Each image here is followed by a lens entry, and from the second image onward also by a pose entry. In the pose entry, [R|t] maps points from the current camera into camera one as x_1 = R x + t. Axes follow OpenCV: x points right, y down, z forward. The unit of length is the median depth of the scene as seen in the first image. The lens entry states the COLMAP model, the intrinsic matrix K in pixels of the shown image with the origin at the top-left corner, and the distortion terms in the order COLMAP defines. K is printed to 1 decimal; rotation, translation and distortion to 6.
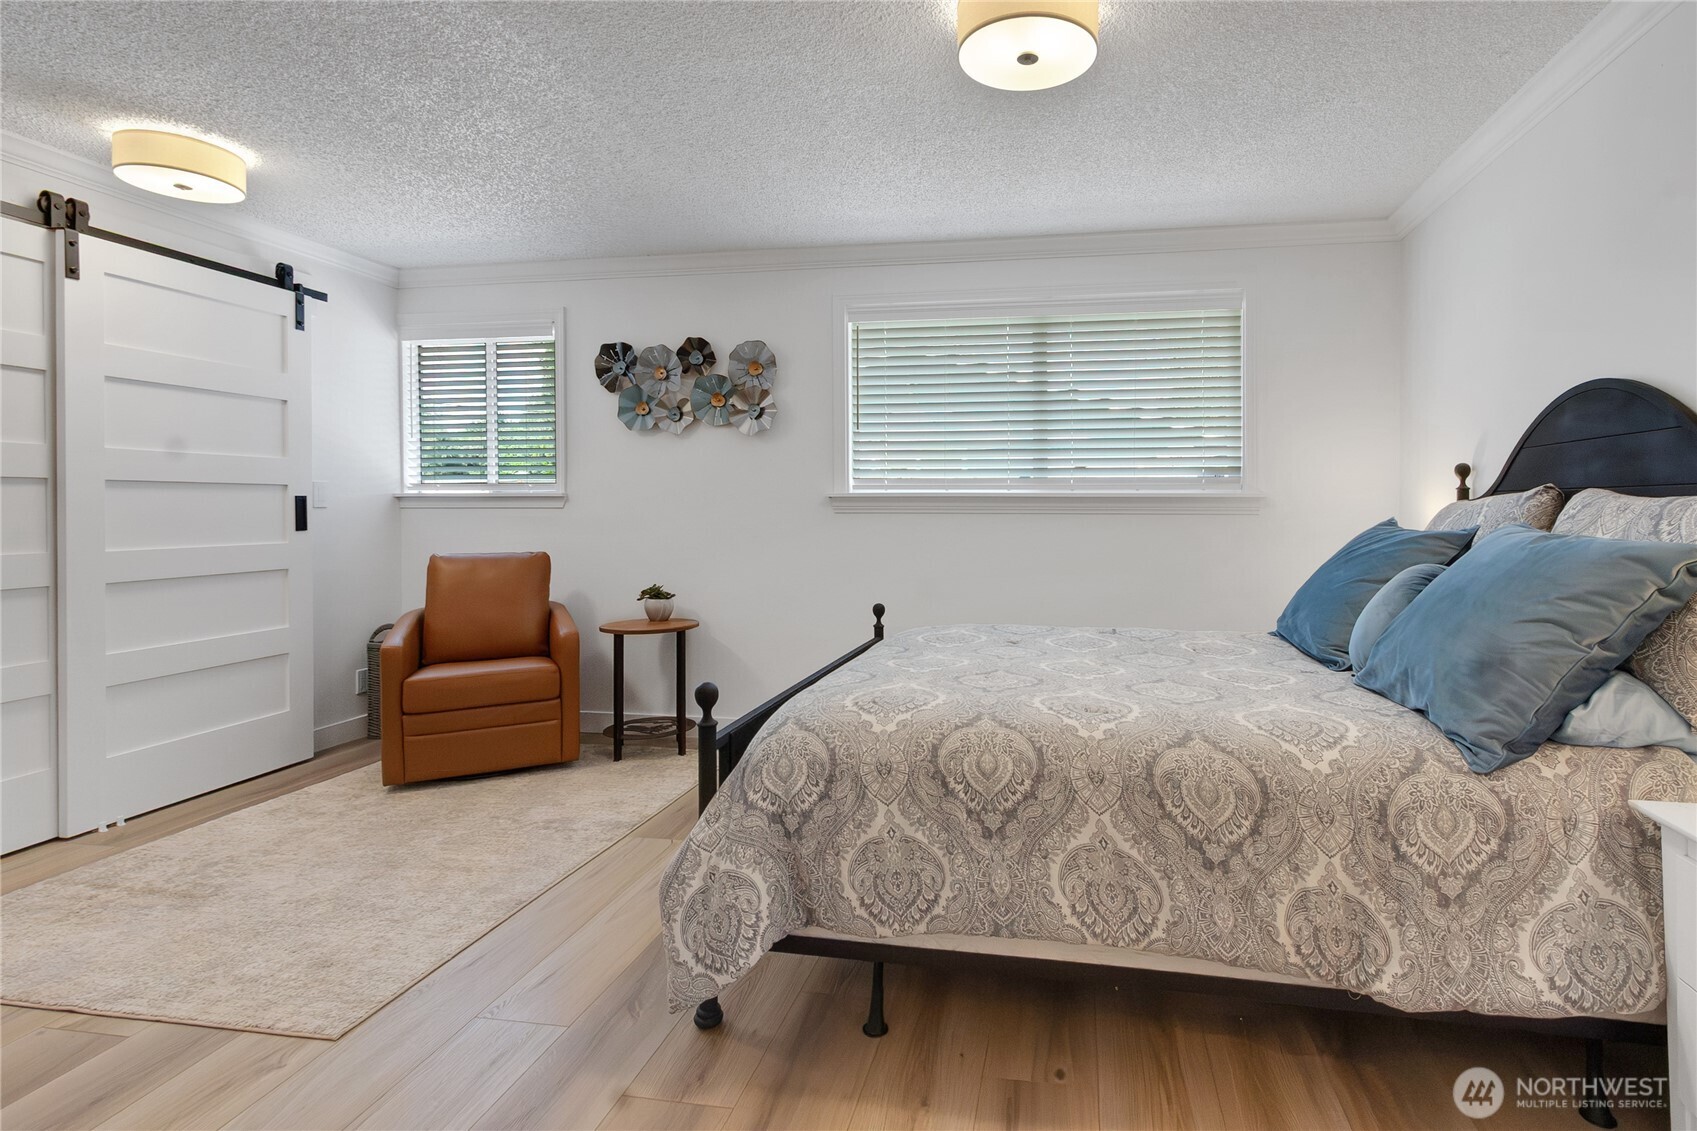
lens RADIAL K [[840.9, 0, 854.4], [0, 840.9, 509.4], [0, 0, 1]] dist [0.004010, -0.000370]
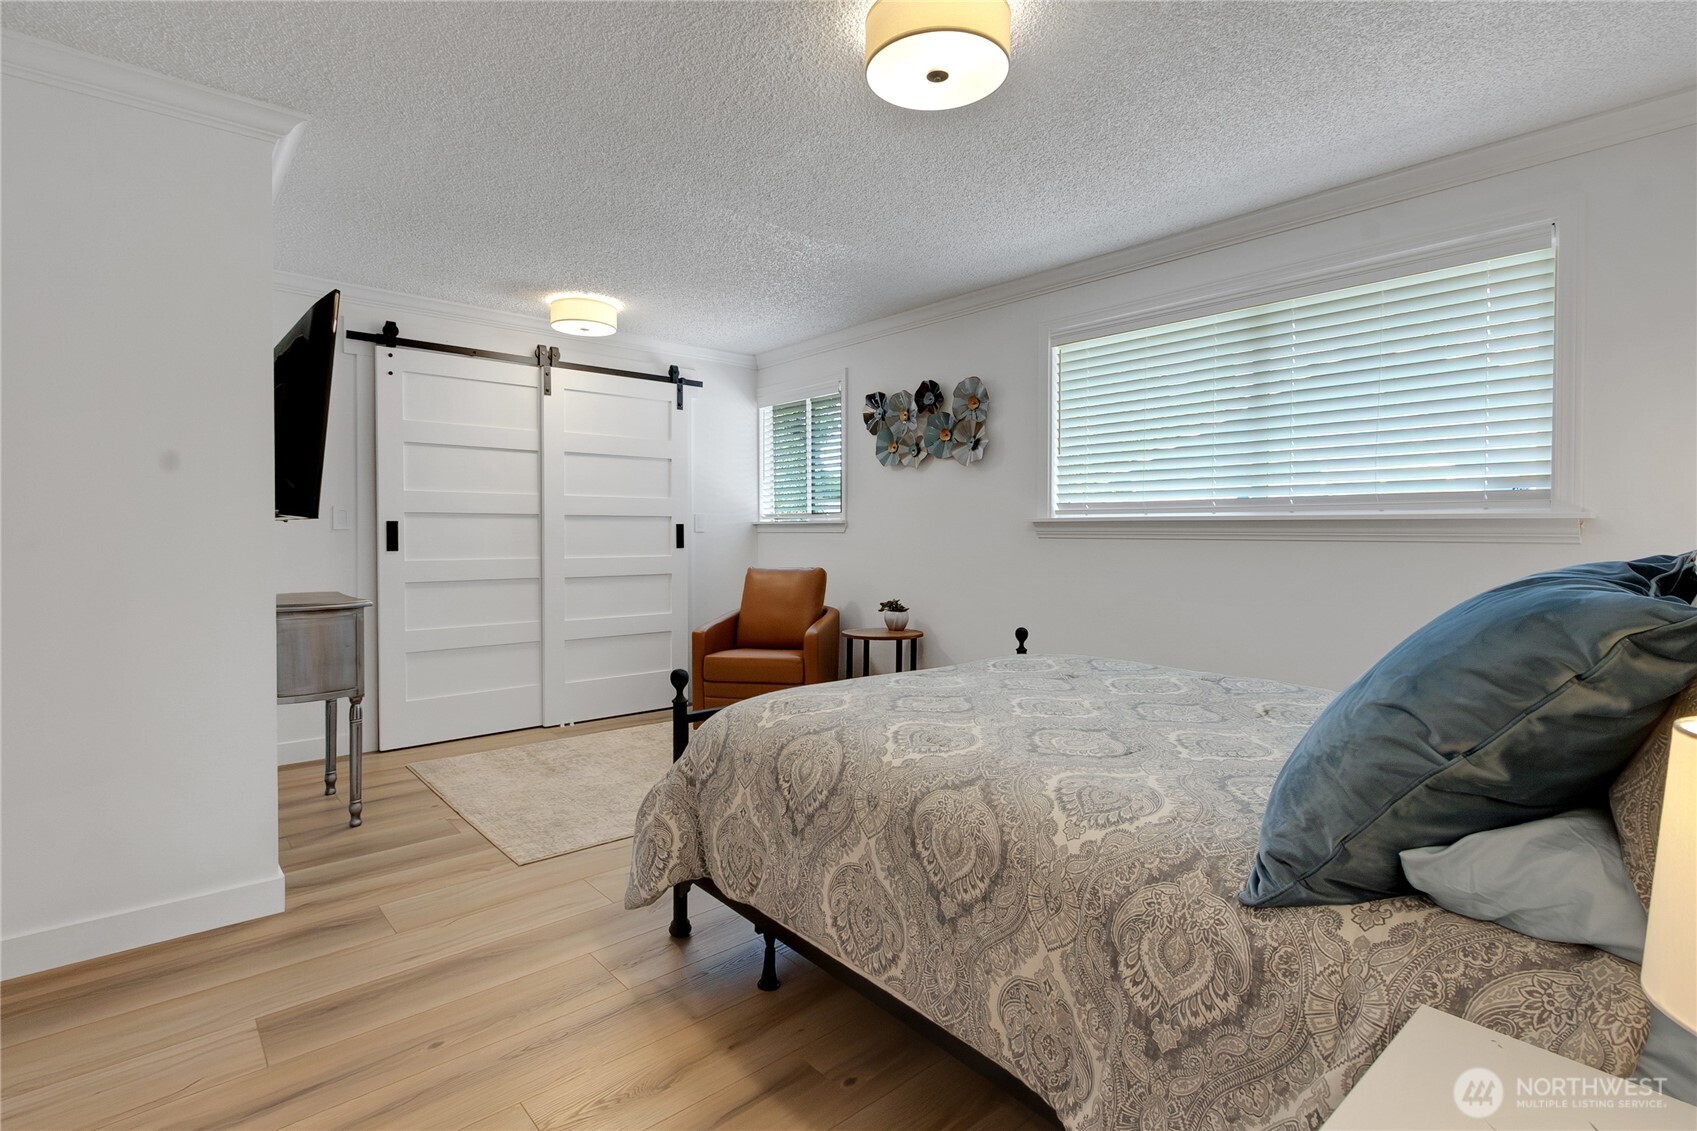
lens RADIAL K [[782.5, 0, 844.5], [0, 782.5, 543.5], [0, 0, 1]] dist [-0.001157, 0.000509]
pose [[0.778438, 0.010493, -0.627633, 0.502280], [-0.003899, 0.999922, 0.011882, 0.000783], [0.627709, -0.006803, 0.778418, 0.154122]]
